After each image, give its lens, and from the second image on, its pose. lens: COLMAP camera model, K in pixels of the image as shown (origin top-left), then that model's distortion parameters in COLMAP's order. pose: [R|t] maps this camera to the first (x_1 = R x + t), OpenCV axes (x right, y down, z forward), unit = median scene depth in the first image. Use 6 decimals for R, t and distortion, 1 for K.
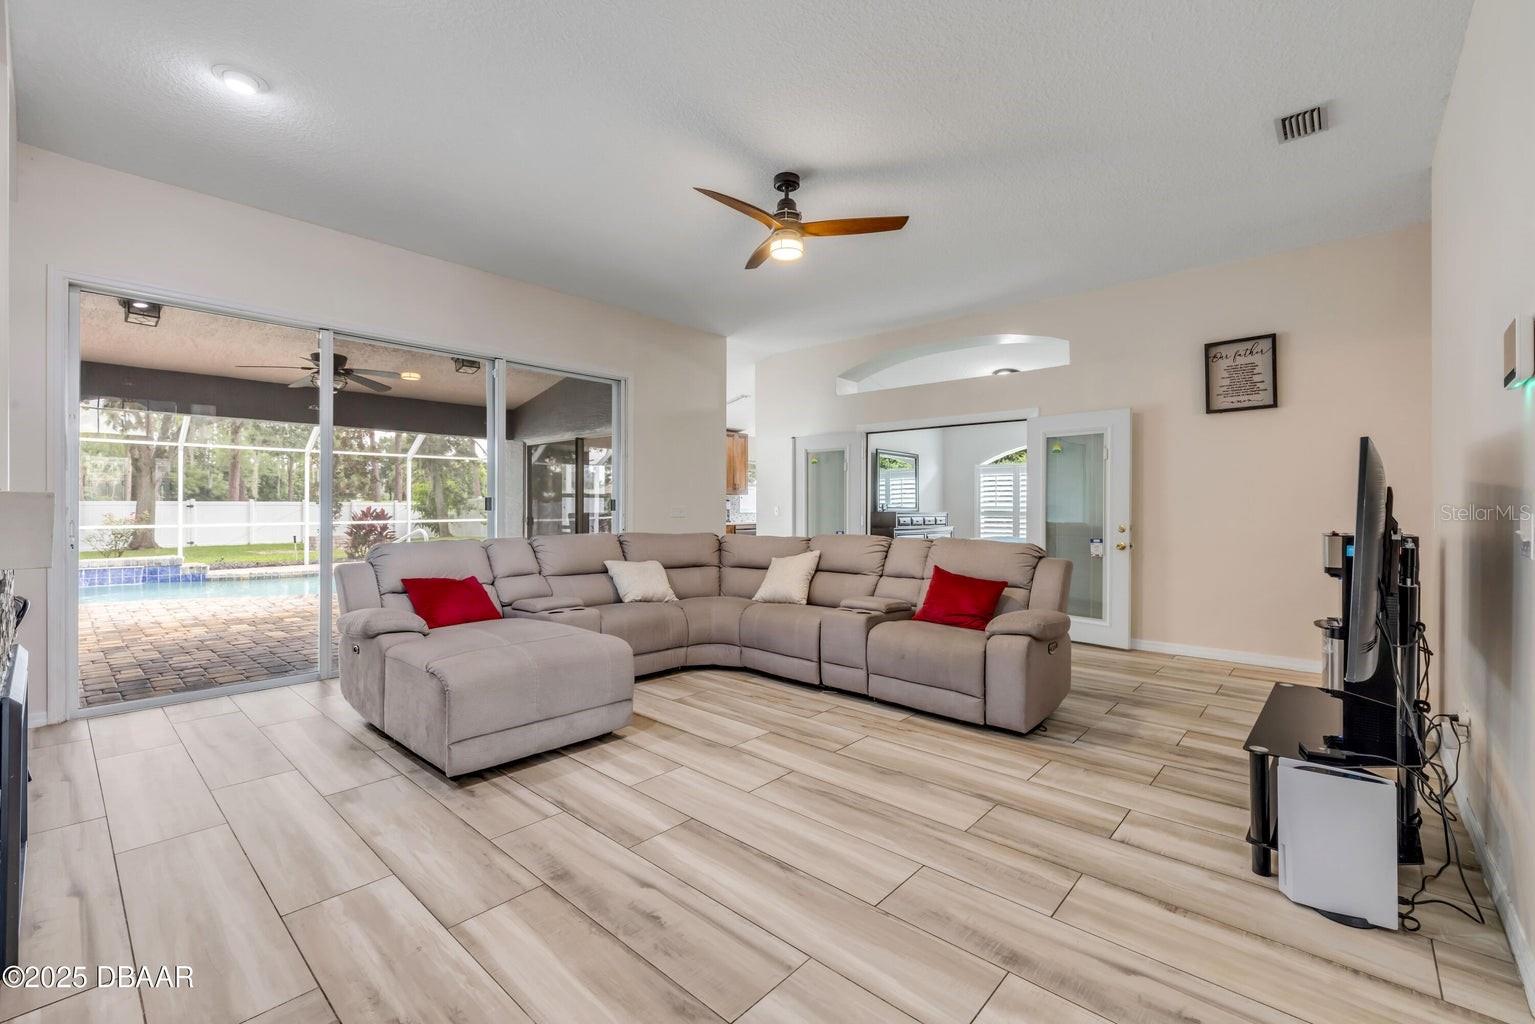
lens RADIAL K [[649.7, 0, 764.1], [0, 649.7, 508.8], [0, 0, 1]] dist [0.001235, 0.000271]
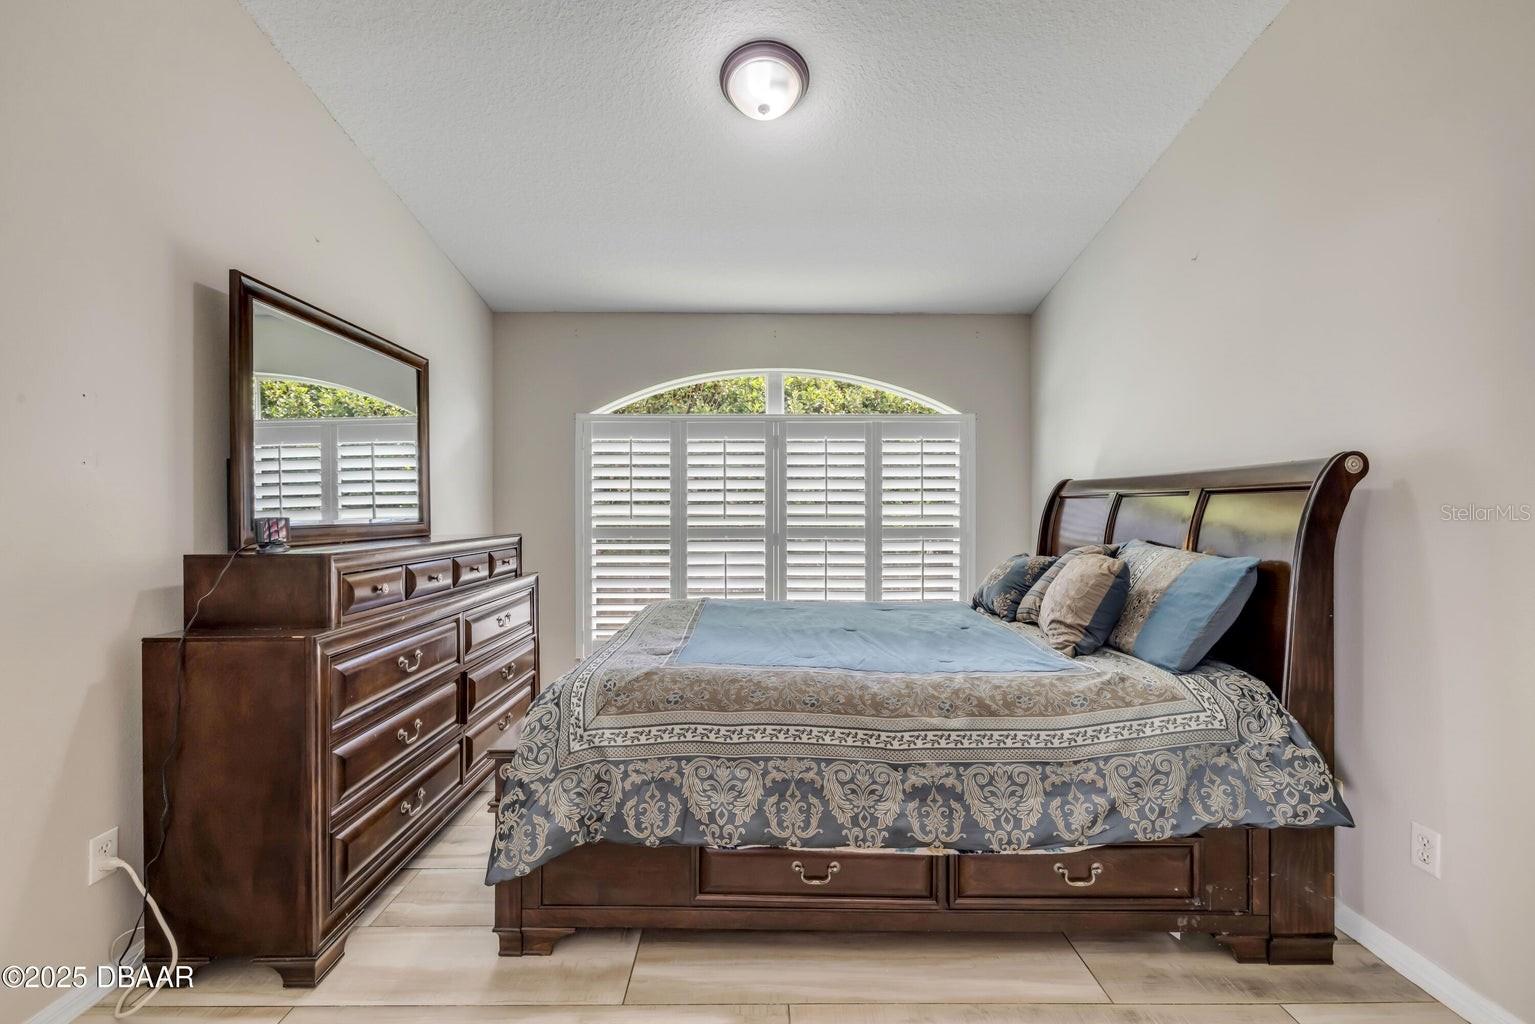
lens RADIAL K [[649.7, 0, 760.1], [0, 649.7, 513.2], [0, 0, 1]] dist [0.001235, 0.000271]
pose [[0.747829, -0.006020, 0.663864, 0.138268], [0.003652, 0.999981, 0.004955, -0.006701], [-0.663881, -0.001281, 0.747837, 0.617439]]
